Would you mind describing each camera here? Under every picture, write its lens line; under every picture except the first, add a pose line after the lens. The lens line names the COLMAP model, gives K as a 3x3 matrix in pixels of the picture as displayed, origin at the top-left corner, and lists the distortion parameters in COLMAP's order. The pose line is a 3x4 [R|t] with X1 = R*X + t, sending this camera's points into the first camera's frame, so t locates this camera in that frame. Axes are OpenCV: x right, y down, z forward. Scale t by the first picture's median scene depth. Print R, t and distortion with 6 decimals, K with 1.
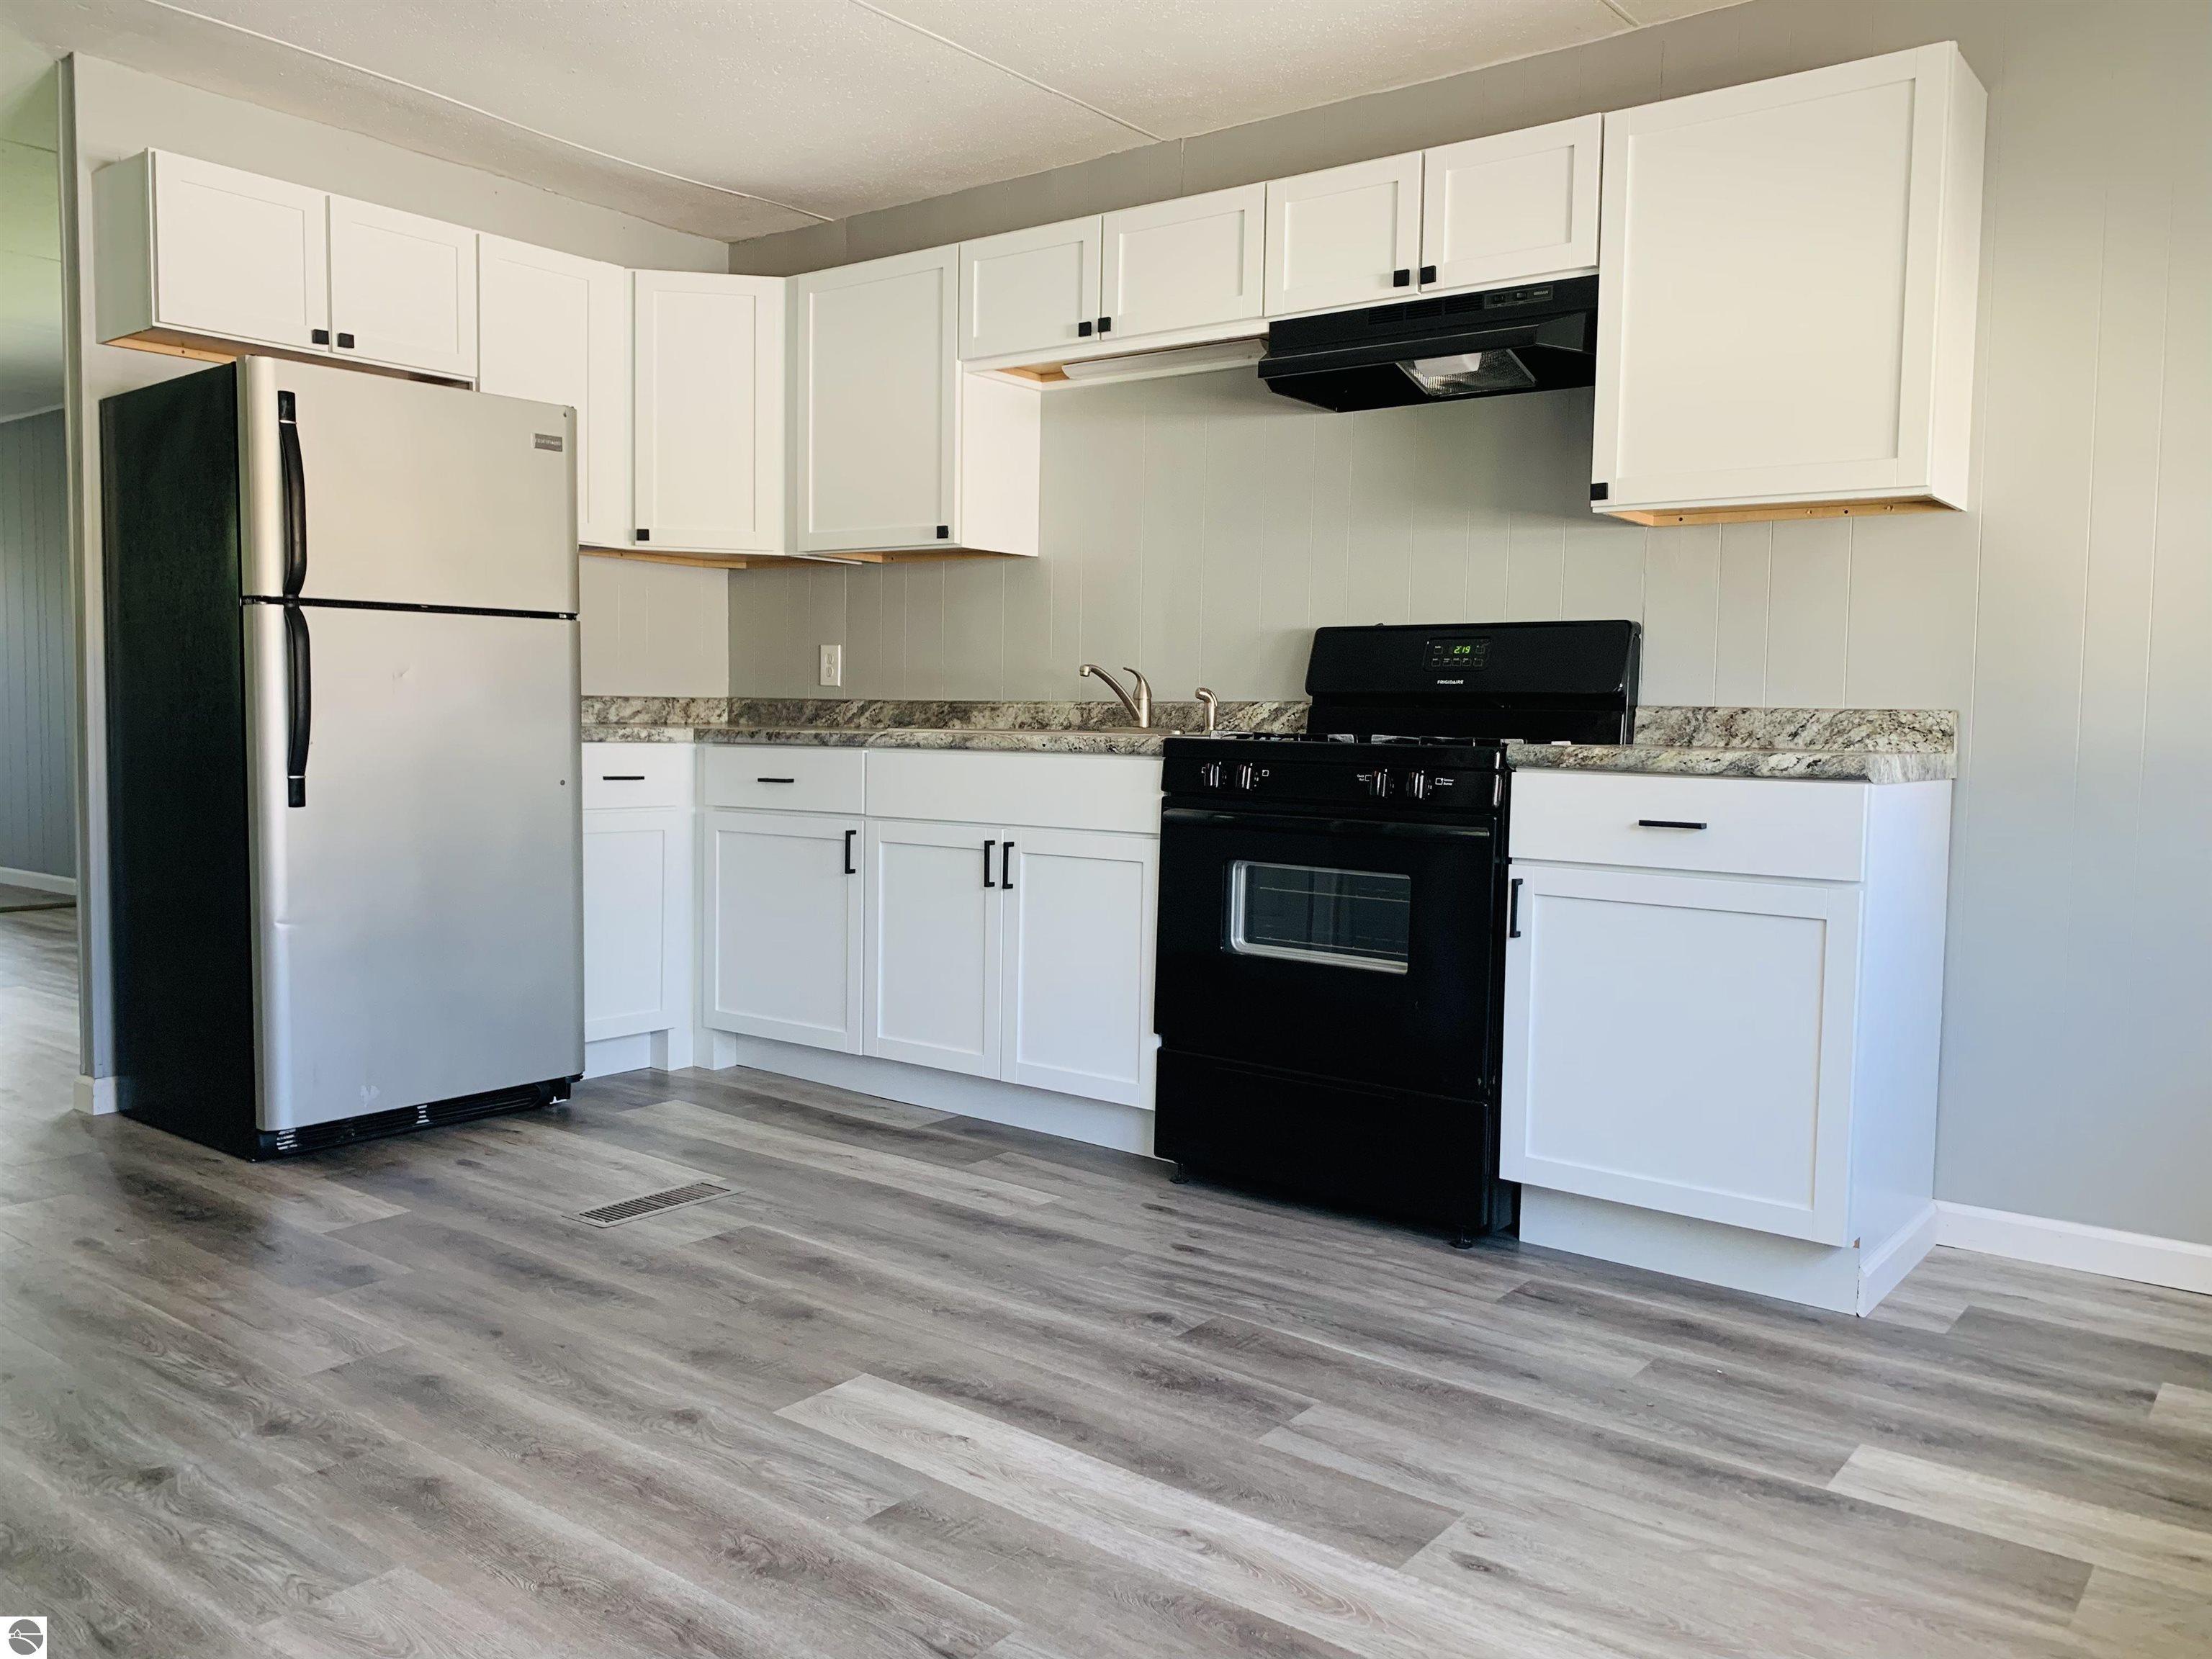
lens RADIAL K [[1686.5, 0, 1123.1], [0, 1686.5, 809.0], [0, 0, 1]] dist [0.026023, -0.029386]
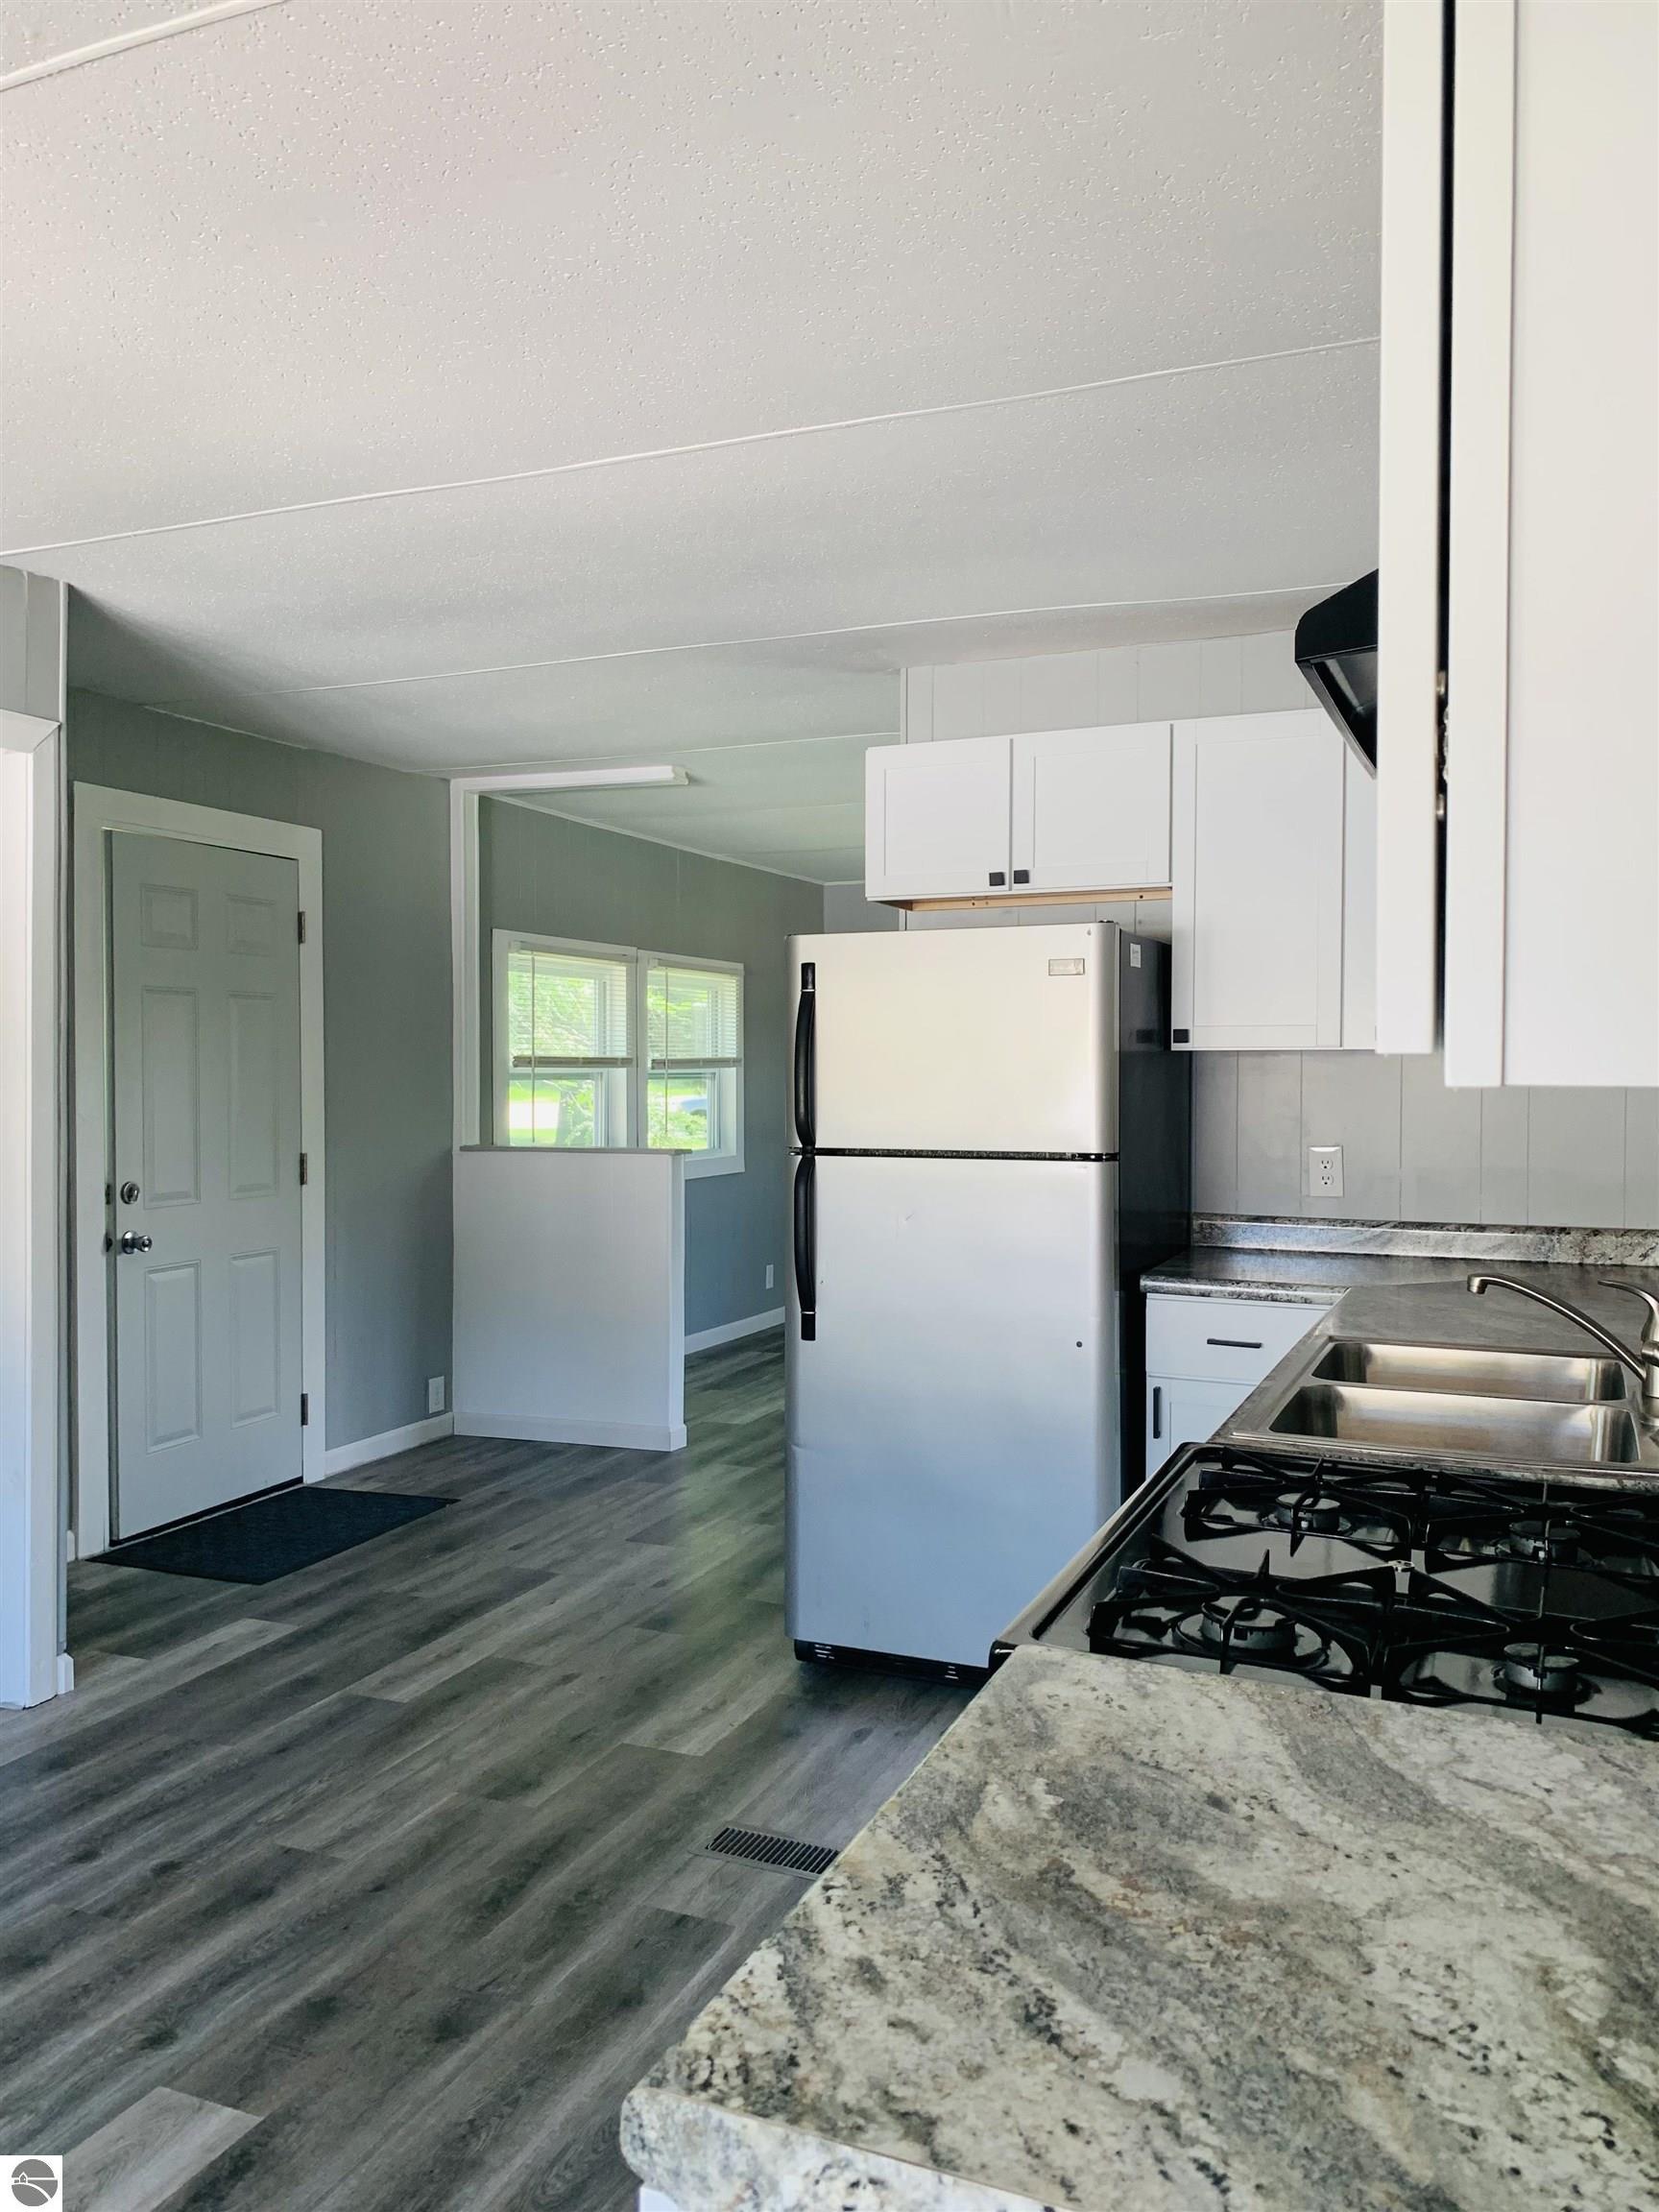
lens RADIAL K [[1686.5, 0, 822.2], [0, 1686.5, 1092.3], [0, 0, 1]] dist [0.026023, -0.029386]
pose [[0.245720, 0.003566, -0.969334, 0.577226], [-0.050764, 0.998668, -0.009194, -0.156730], [0.968011, 0.051466, 0.245573, 0.760312]]
